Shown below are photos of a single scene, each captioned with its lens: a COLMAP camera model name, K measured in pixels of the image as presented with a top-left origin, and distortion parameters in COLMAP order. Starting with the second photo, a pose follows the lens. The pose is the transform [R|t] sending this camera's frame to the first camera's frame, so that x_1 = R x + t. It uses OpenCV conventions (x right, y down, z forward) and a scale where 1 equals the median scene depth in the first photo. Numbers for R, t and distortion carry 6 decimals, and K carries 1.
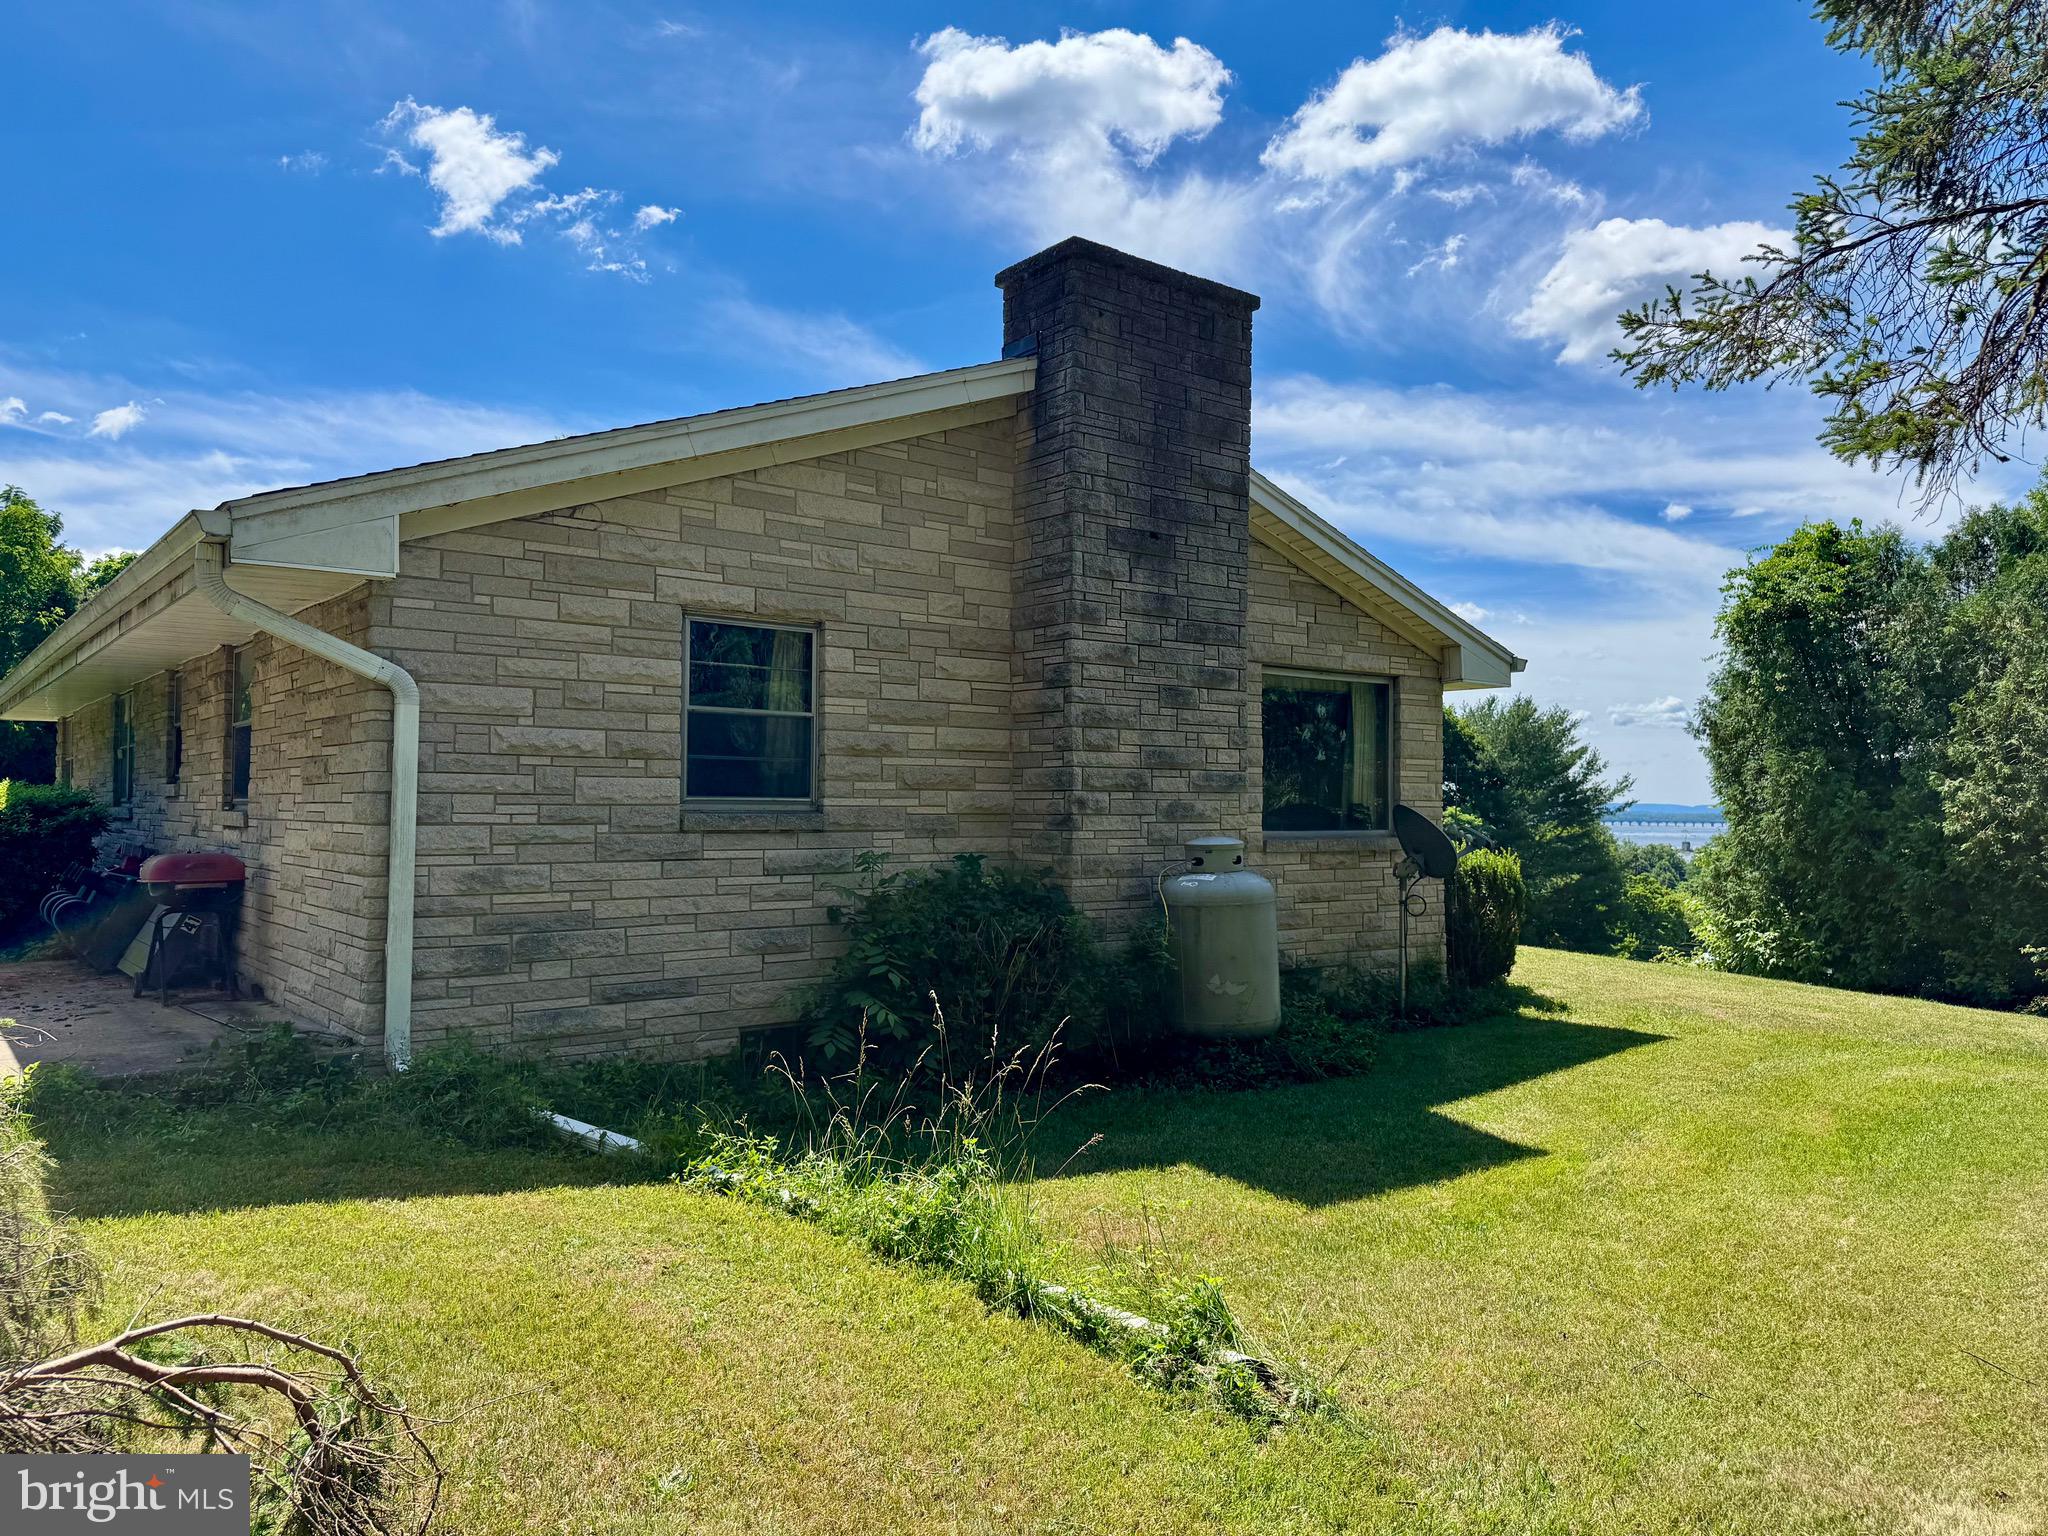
lens RADIAL K [[1427.6, 0, 1030.0], [0, 1427.6, 755.1], [0, 0, 1]] dist [0.115600, -0.185861]
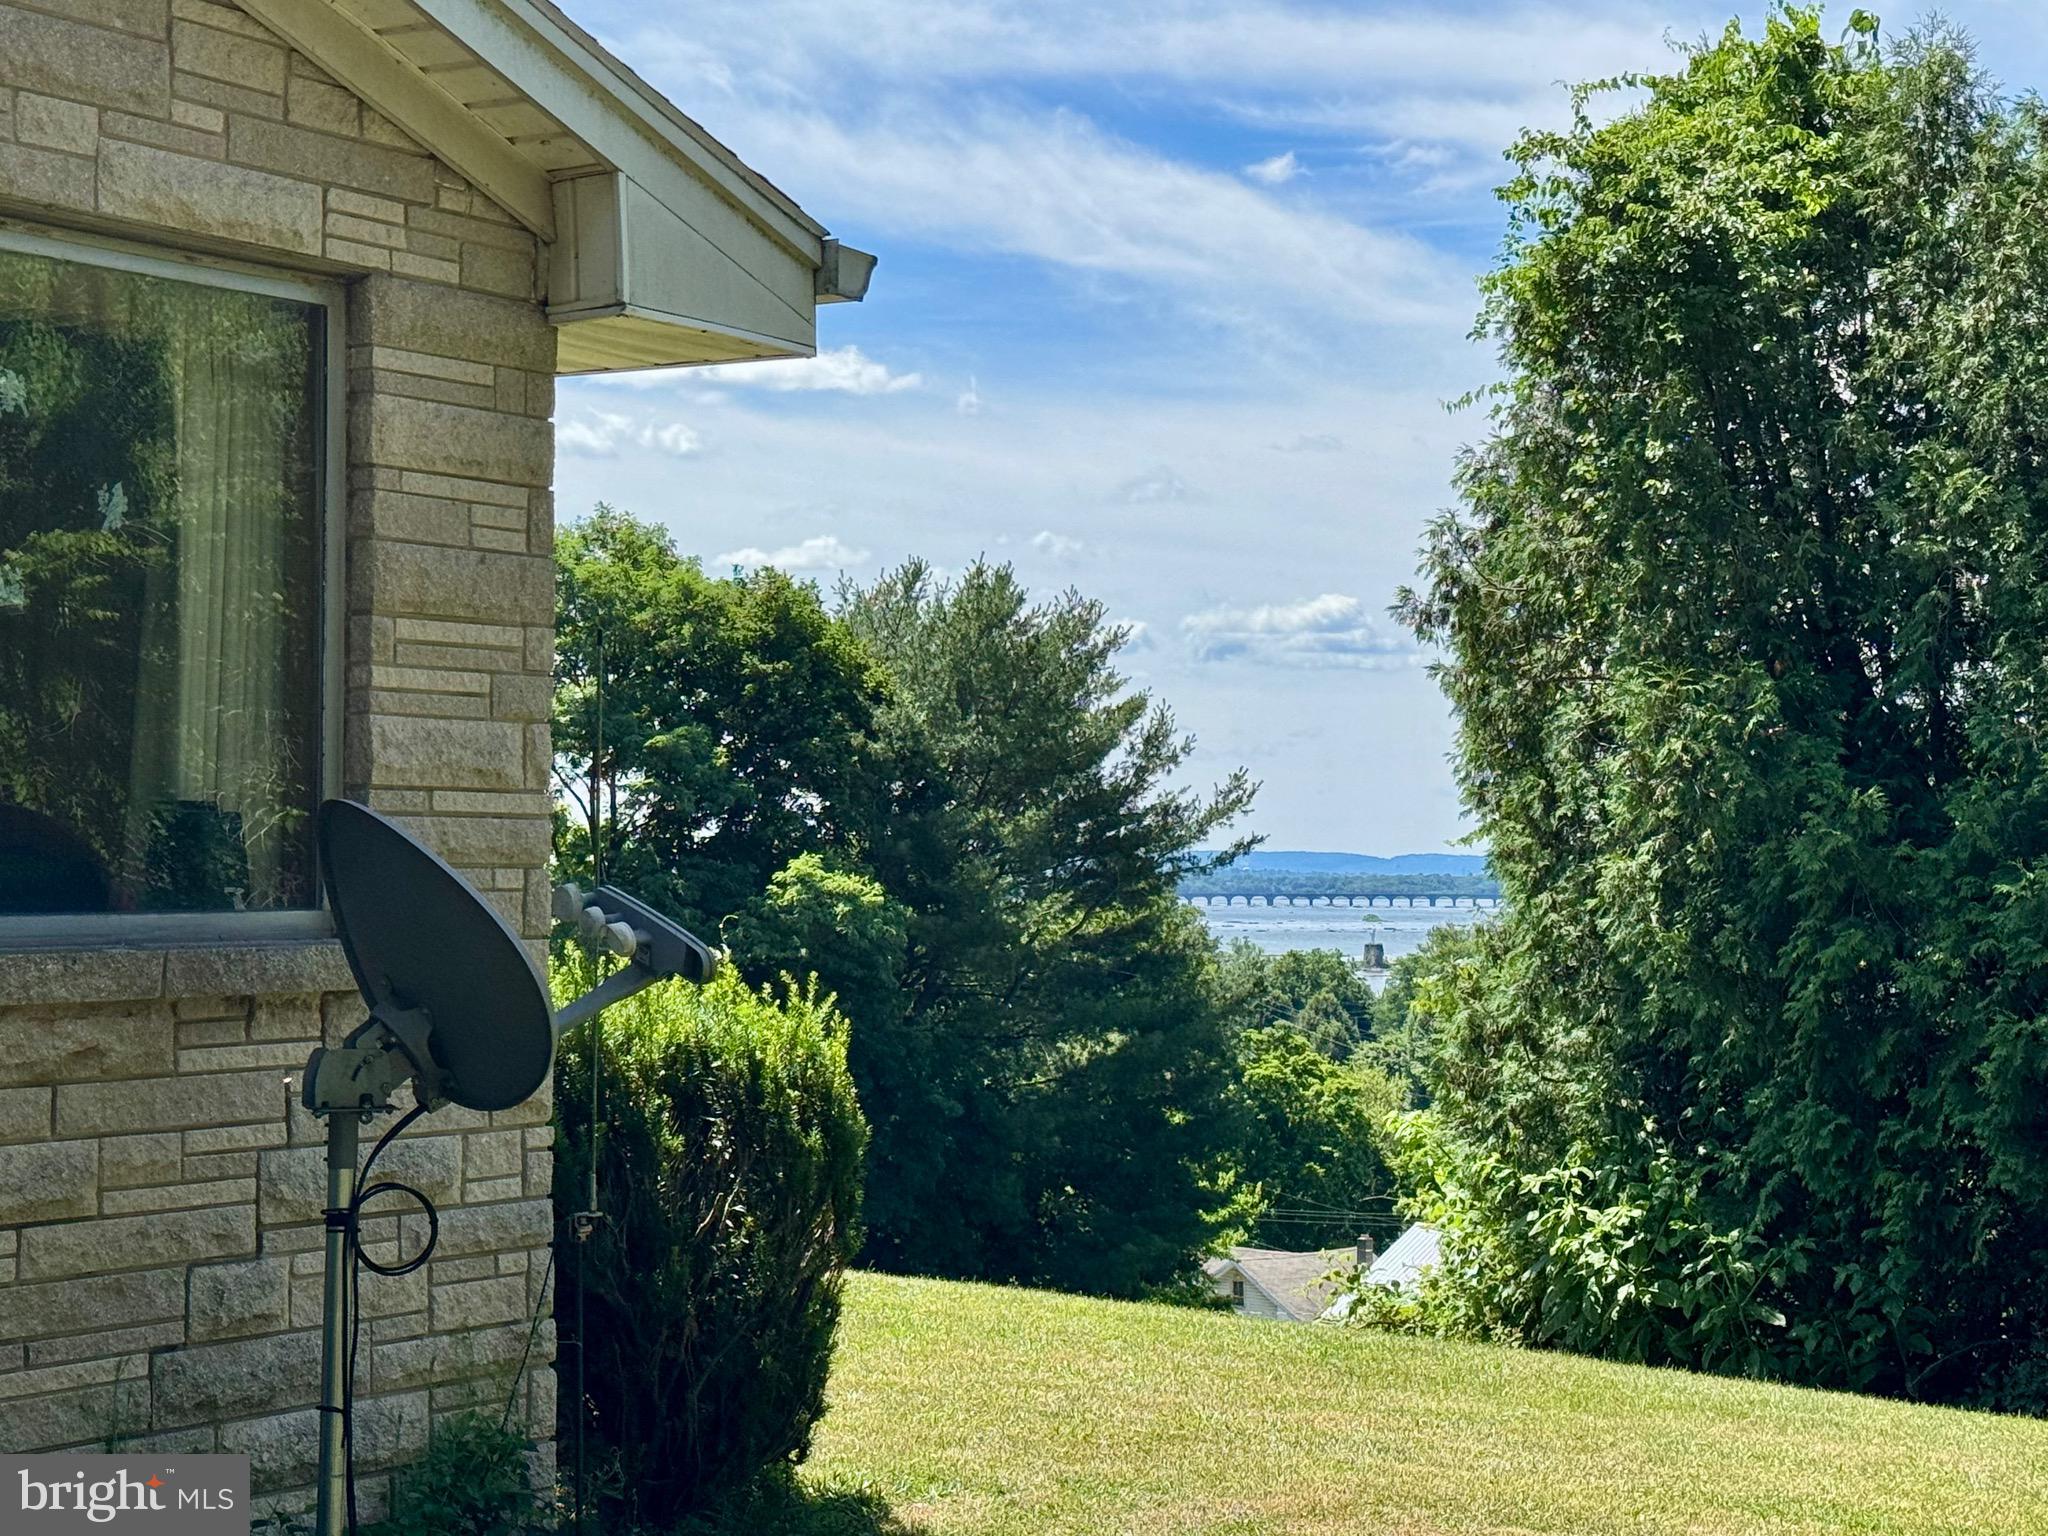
lens RADIAL K [[3787.2, 0, 1017.6], [0, 3787.2, 856.8], [0, 0, 1]] dist [1.143586, -8.046602]
pose [[0.945530, -0.004502, 0.325503, 0.078872], [-0.006407, 0.999453, 0.032434, 0.011303], [-0.325471, -0.032753, 0.944985, 0.184104]]
